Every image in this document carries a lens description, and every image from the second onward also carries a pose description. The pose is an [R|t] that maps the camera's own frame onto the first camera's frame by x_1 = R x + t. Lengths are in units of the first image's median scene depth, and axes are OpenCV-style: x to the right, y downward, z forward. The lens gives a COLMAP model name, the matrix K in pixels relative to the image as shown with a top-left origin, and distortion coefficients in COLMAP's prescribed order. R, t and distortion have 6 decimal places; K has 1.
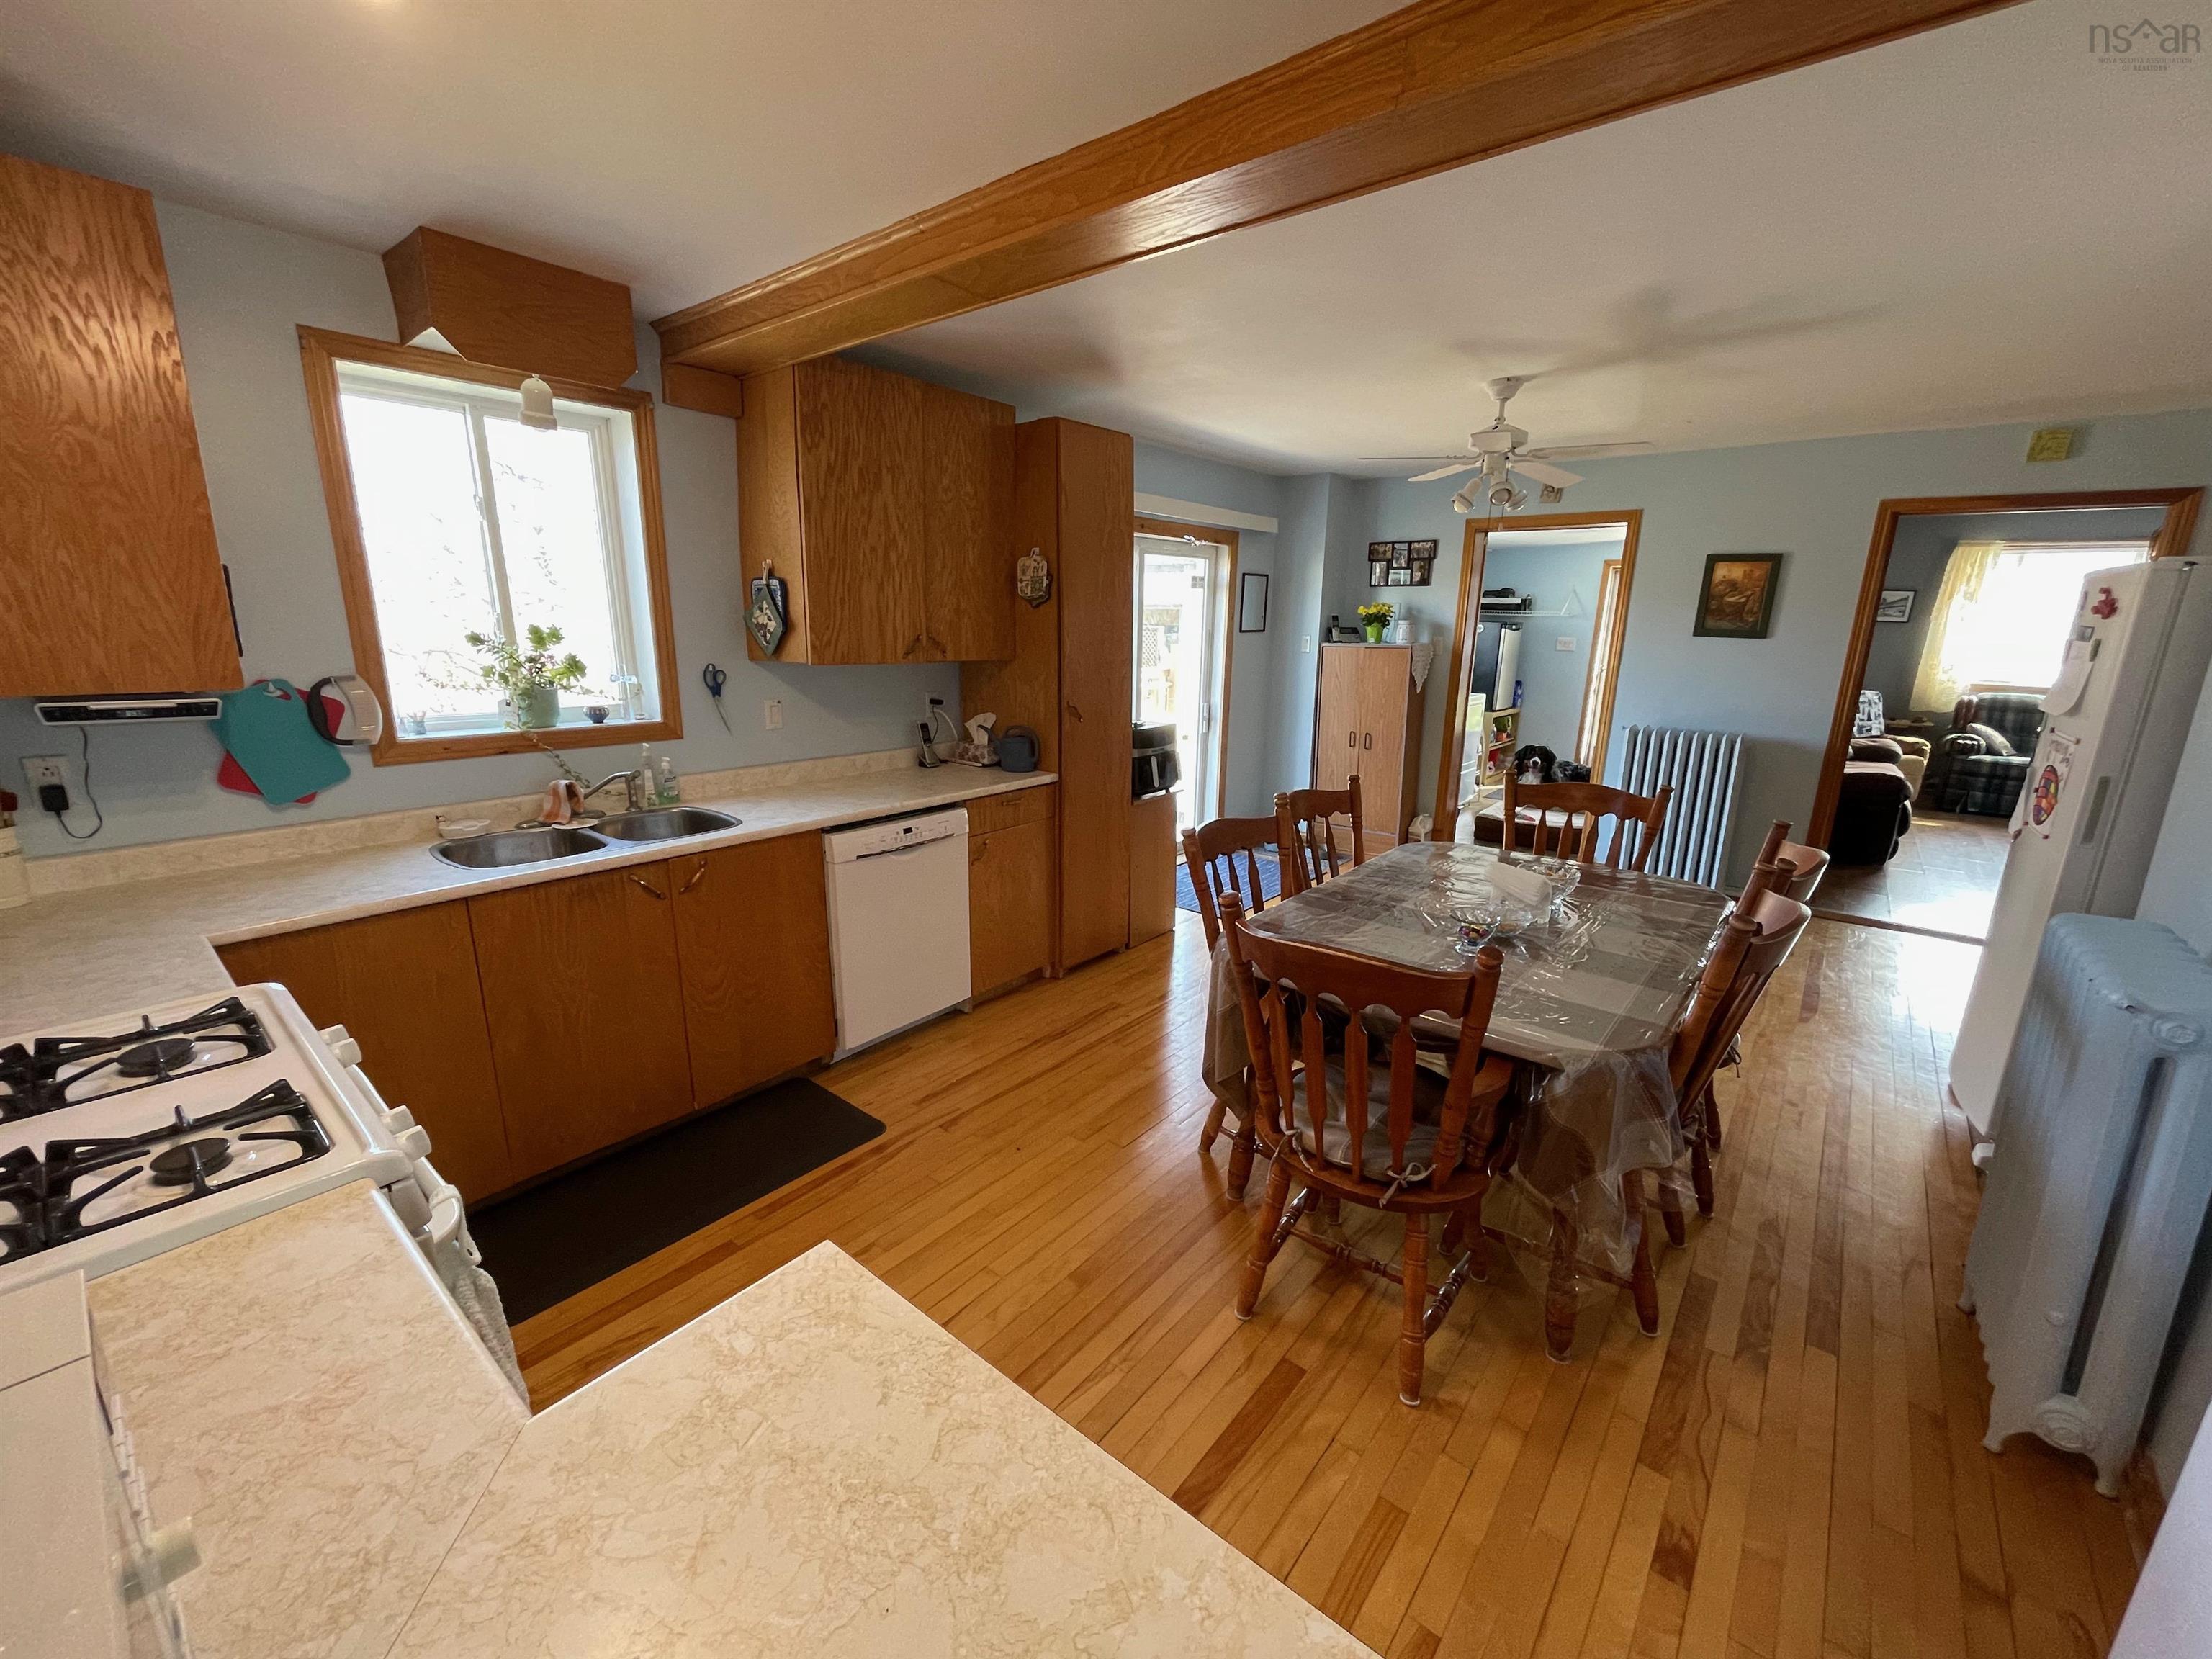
lens RADIAL K [[894.3, 0, 1103.8], [0, 894.3, 835.1], [0, 0, 1]] dist [-0.001320, -0.000493]
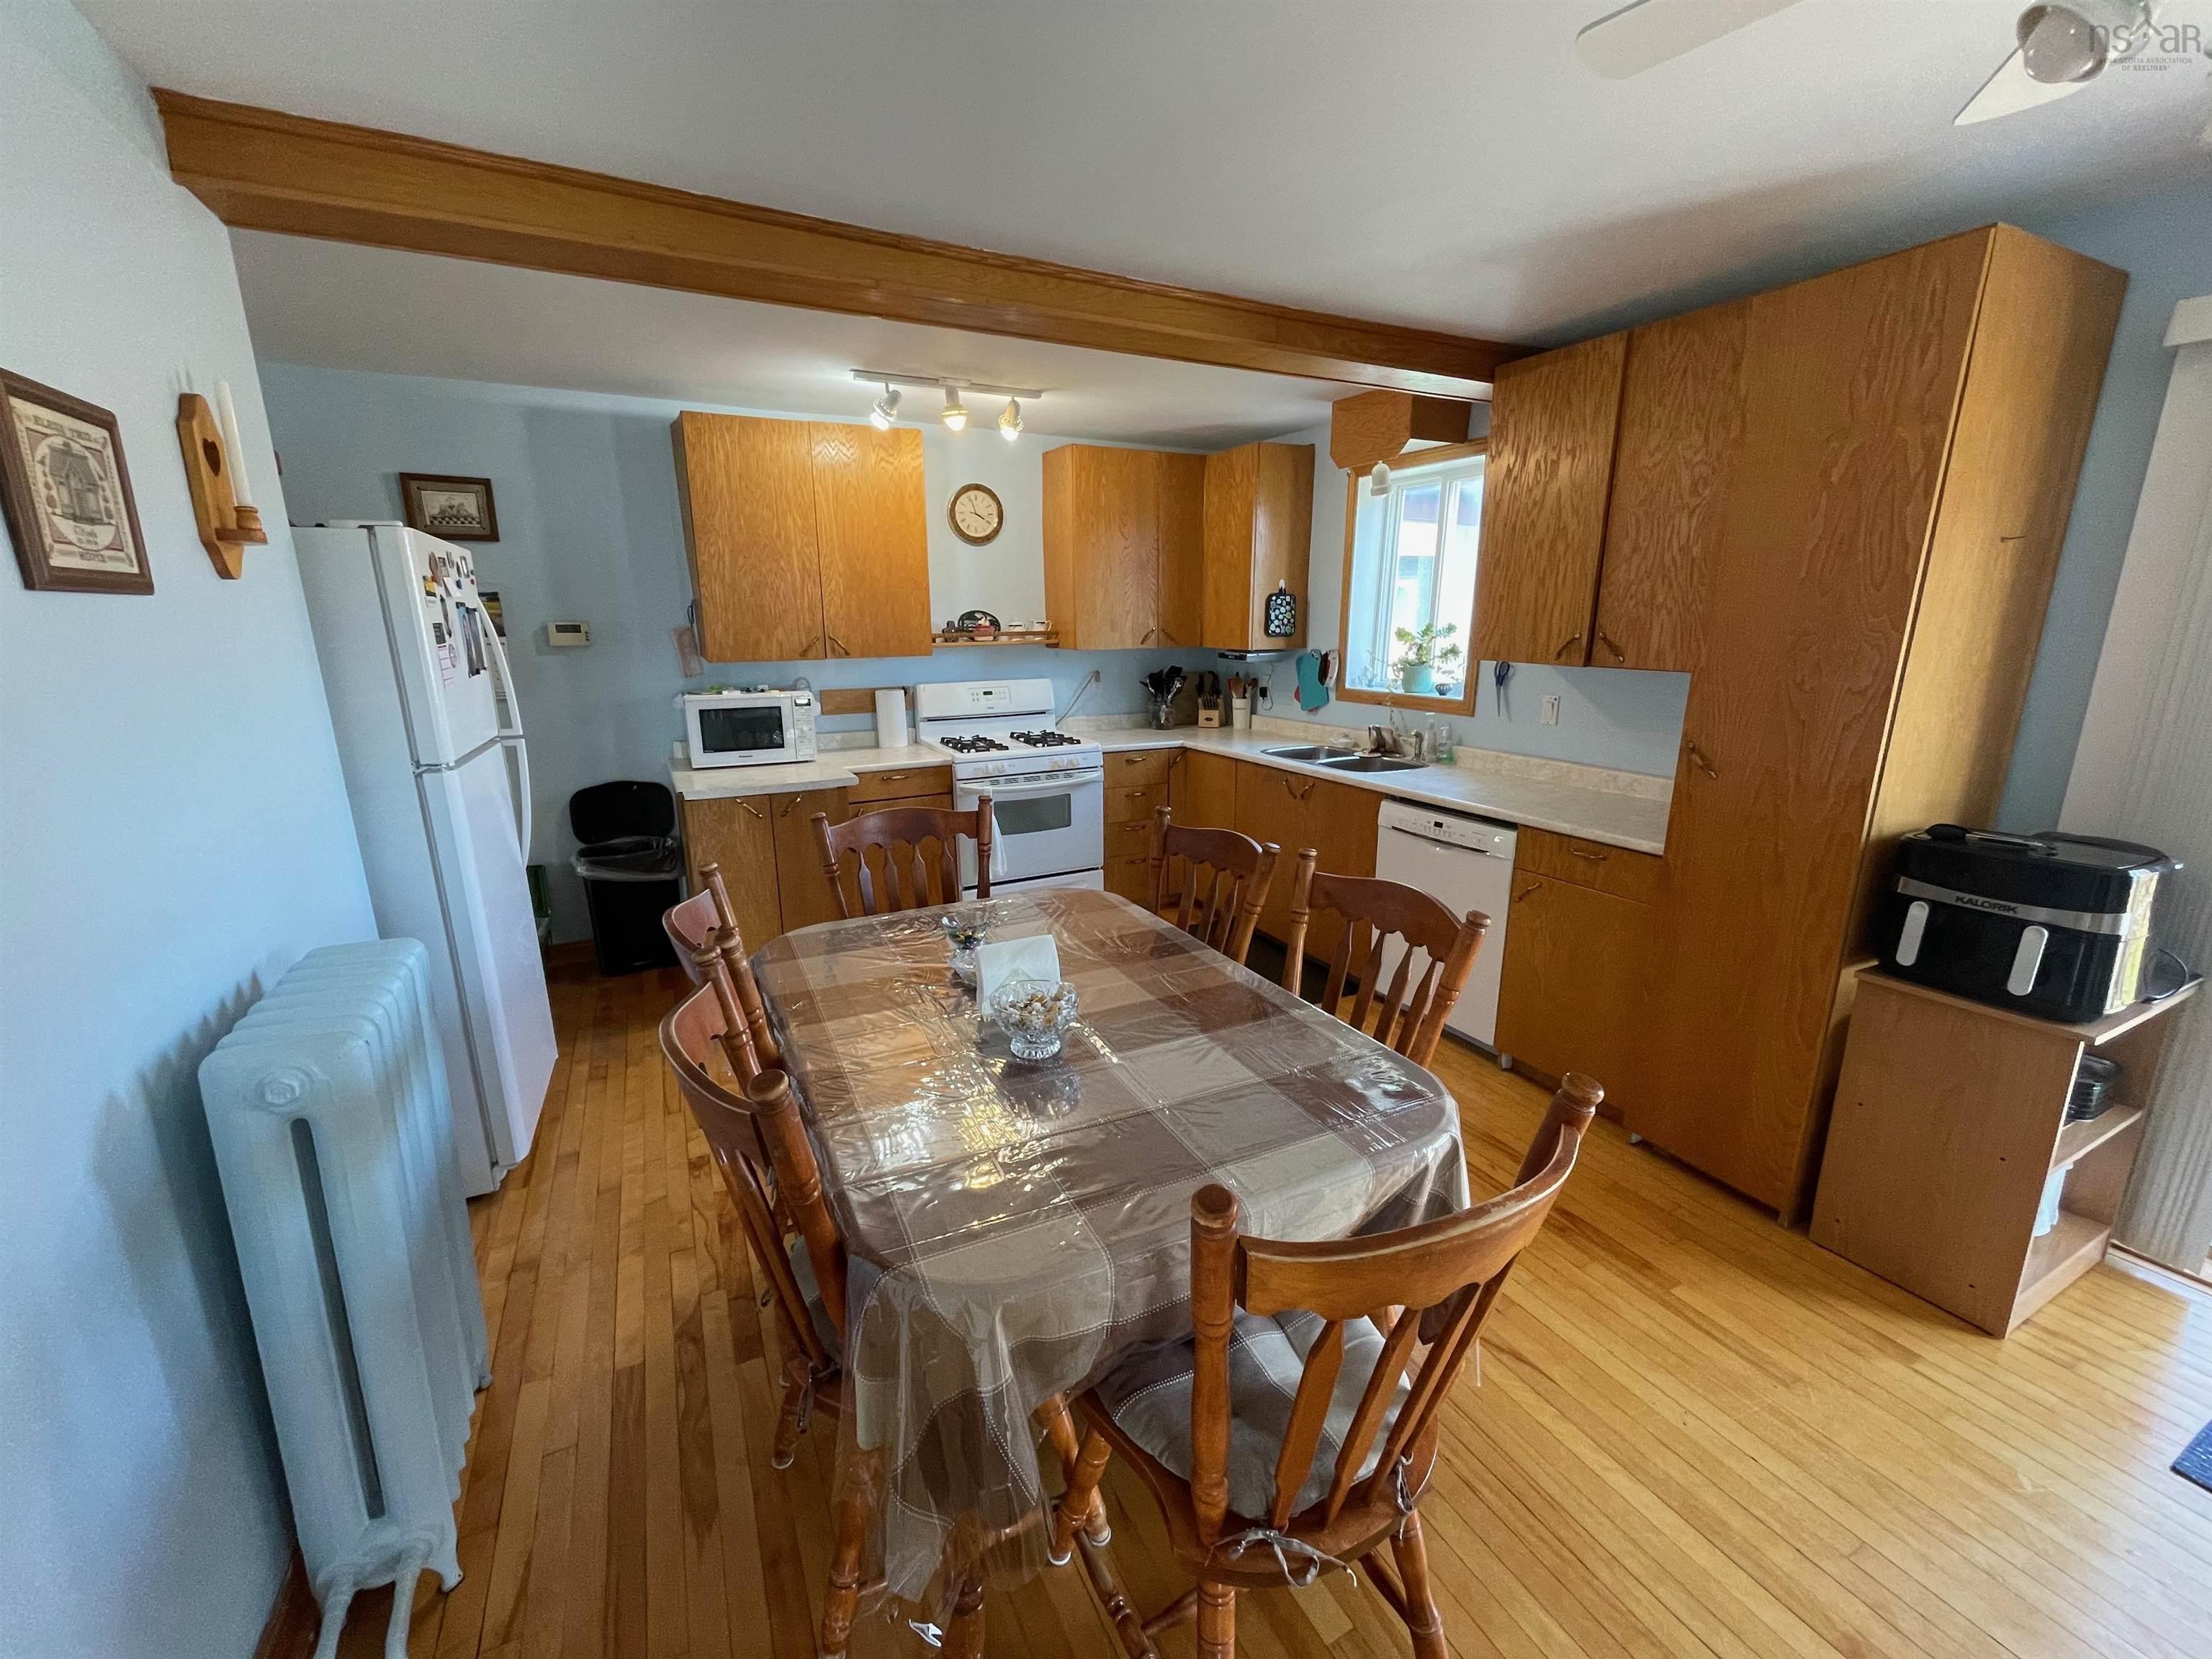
lens RADIAL K [[894.3, 0, 1100.9], [0, 894.3, 830.3], [0, 0, 1]] dist [-0.001320, -0.000493]
pose [[-0.397093, 0.201806, -0.895317, 0.856575], [-0.222171, 0.925375, 0.307118, -0.228996], [0.890482, 0.320868, -0.322624, 1.007356]]
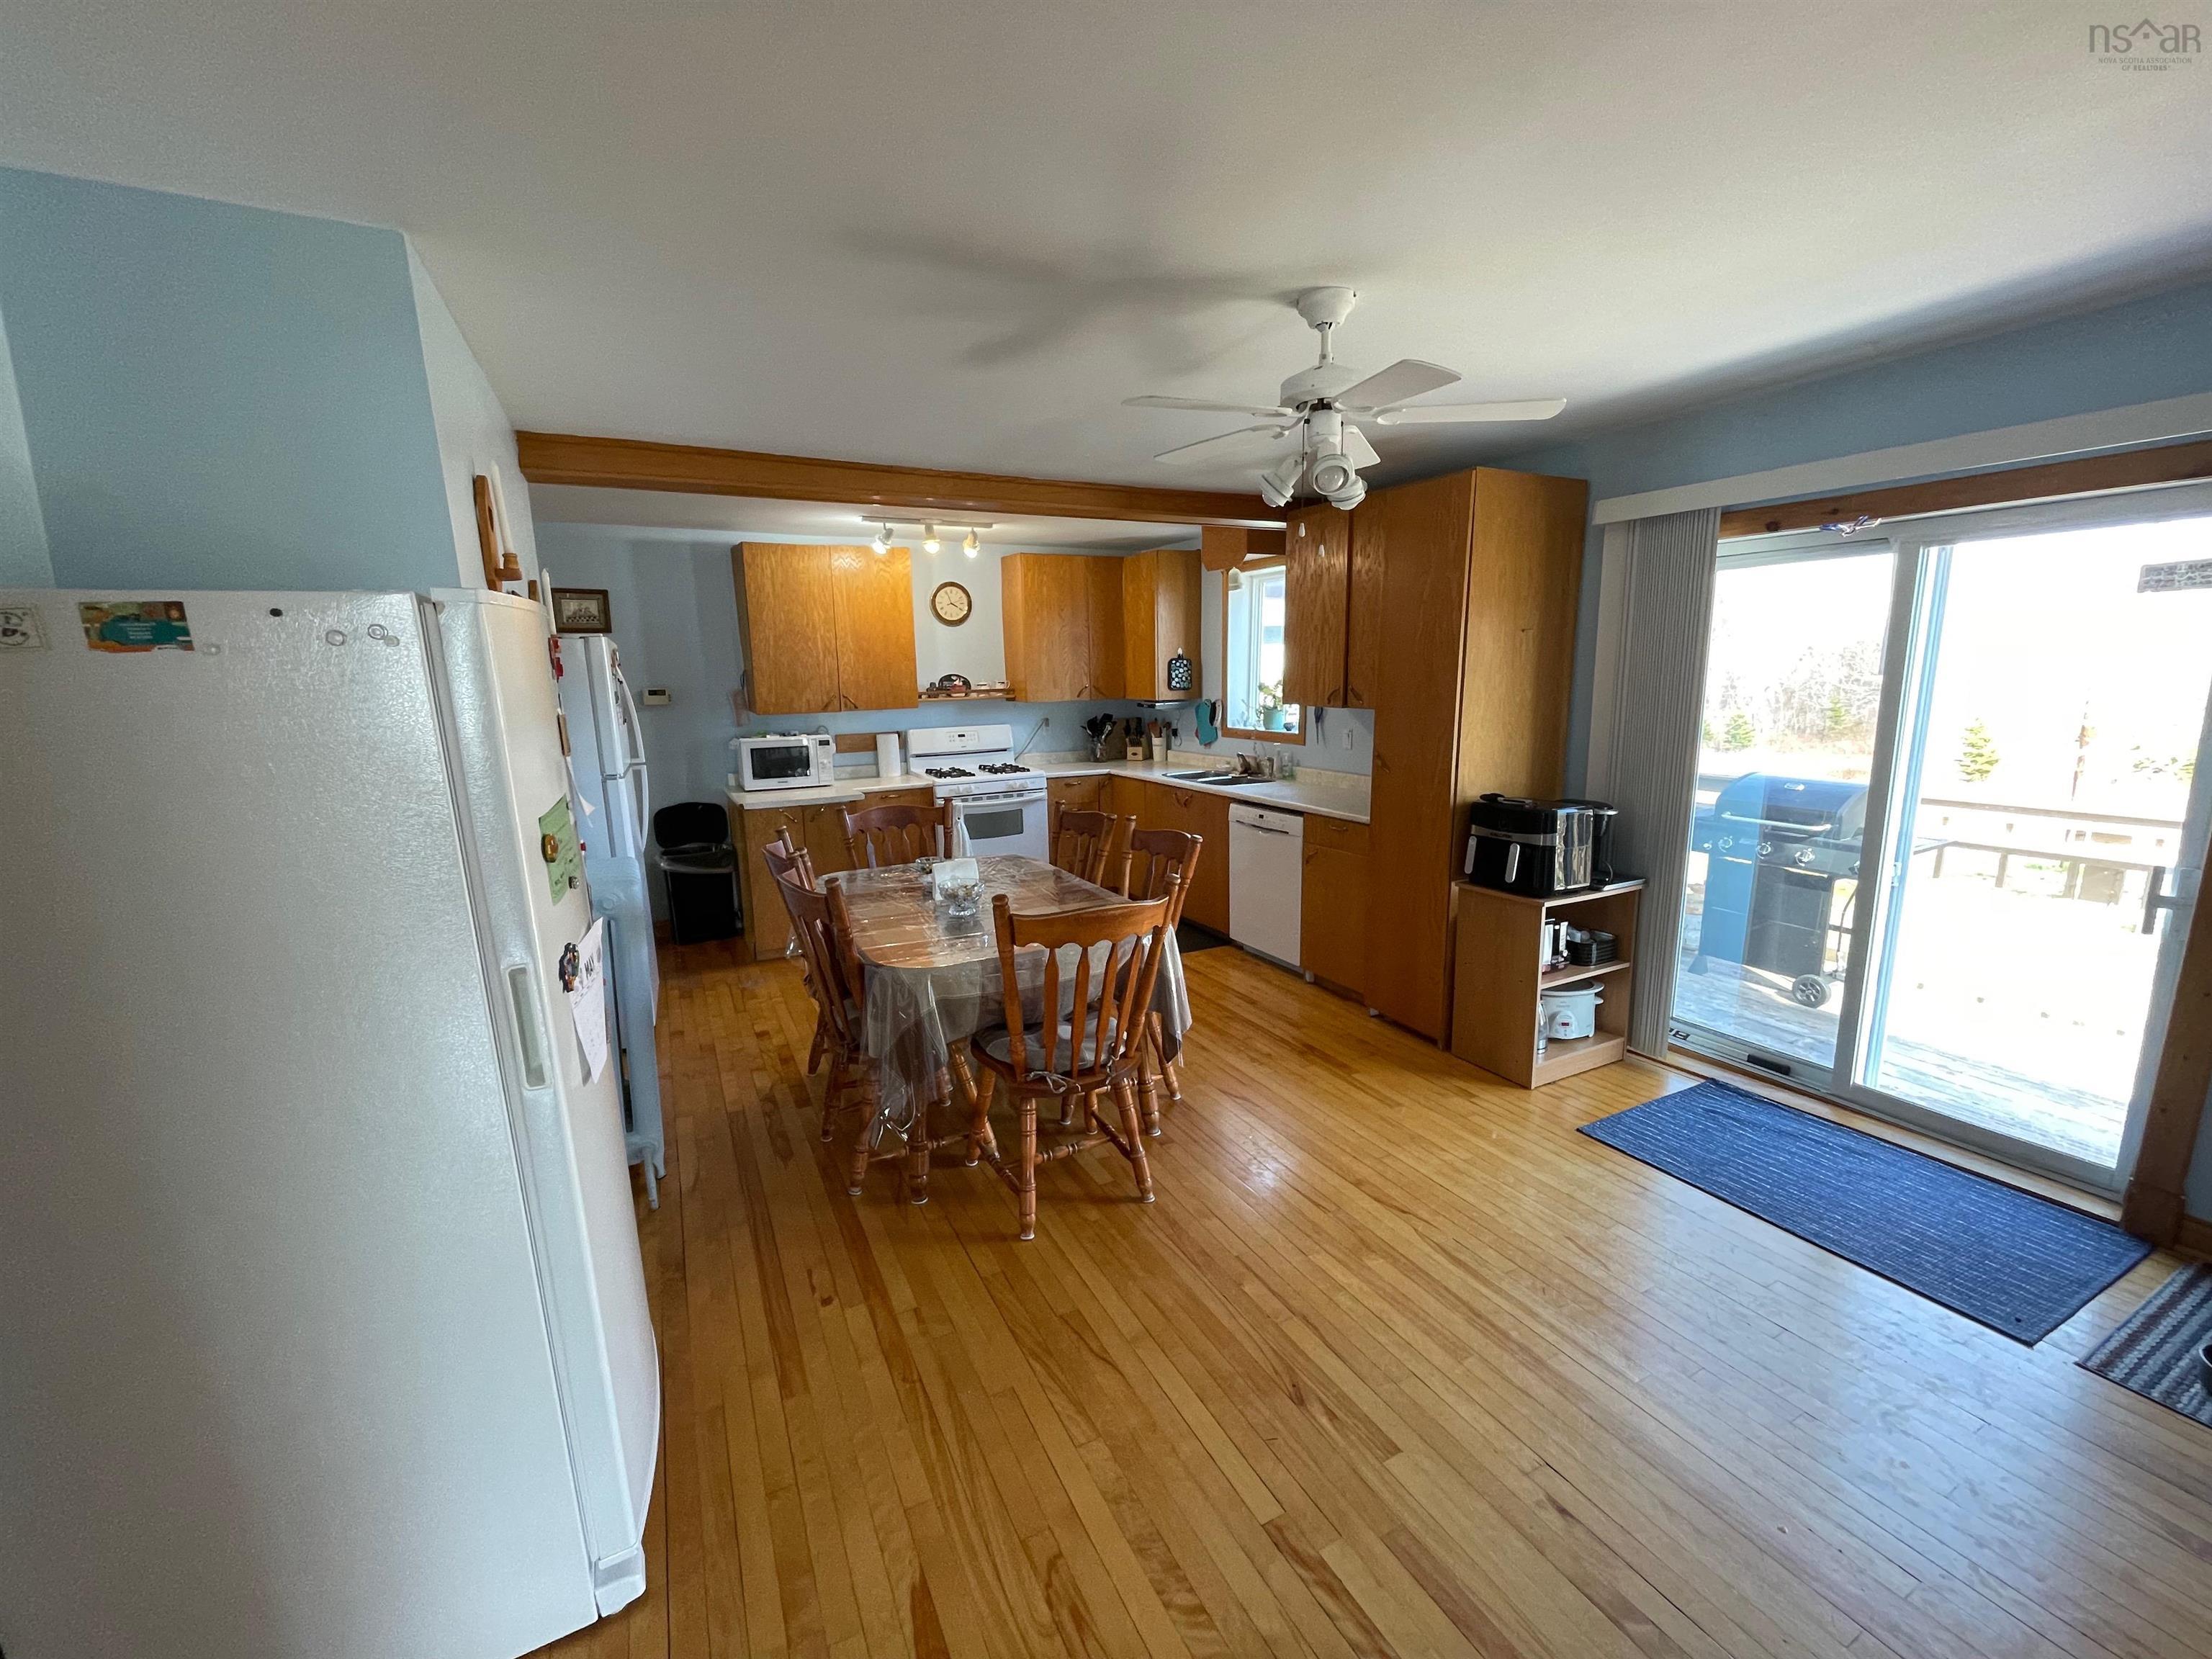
lens RADIAL K [[894.3, 0, 1101.8], [0, 894.3, 828.1], [0, 0, 1]] dist [-0.001320, -0.000493]
pose [[-0.394089, 0.153376, -0.906184, 1.254986], [-0.208100, 0.945479, 0.250527, -0.308164], [0.895203, 0.287307, -0.340686, 1.298728]]
